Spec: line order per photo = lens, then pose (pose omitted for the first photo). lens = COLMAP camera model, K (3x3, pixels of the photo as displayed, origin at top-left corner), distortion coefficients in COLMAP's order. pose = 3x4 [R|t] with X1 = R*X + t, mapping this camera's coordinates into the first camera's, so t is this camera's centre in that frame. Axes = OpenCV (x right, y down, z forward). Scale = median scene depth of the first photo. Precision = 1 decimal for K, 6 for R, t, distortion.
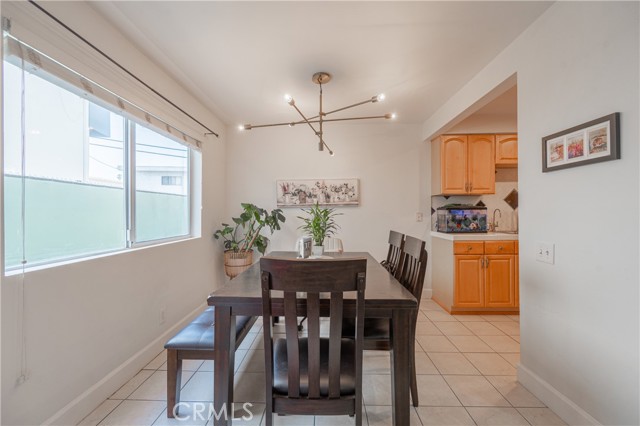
lens RADIAL K [[249.5, 0, 320.0], [0, 249.5, 213.0], [0, 0, 1]] dist [-0.005417, -0.000337]
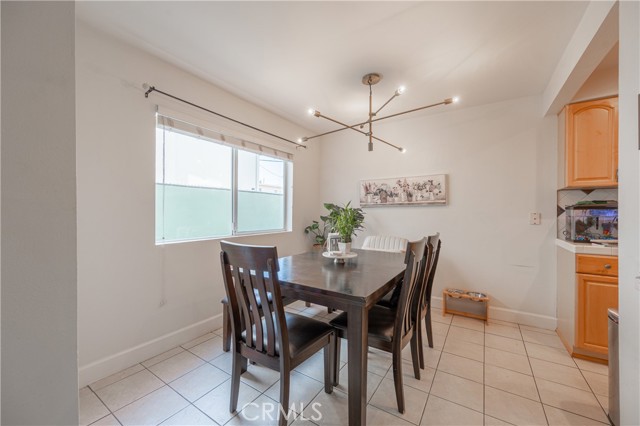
lens RADIAL K [[255.1, 0, 320.0], [0, 255.1, 213.0], [0, 0, 1]] dist [0.004023, 0.000013]
pose [[0.851883, 0.008142, -0.523668, 0.270519], [-0.007537, 0.999966, 0.003287, 0.000933], [0.523677, 0.001147, 0.851916, 0.003118]]
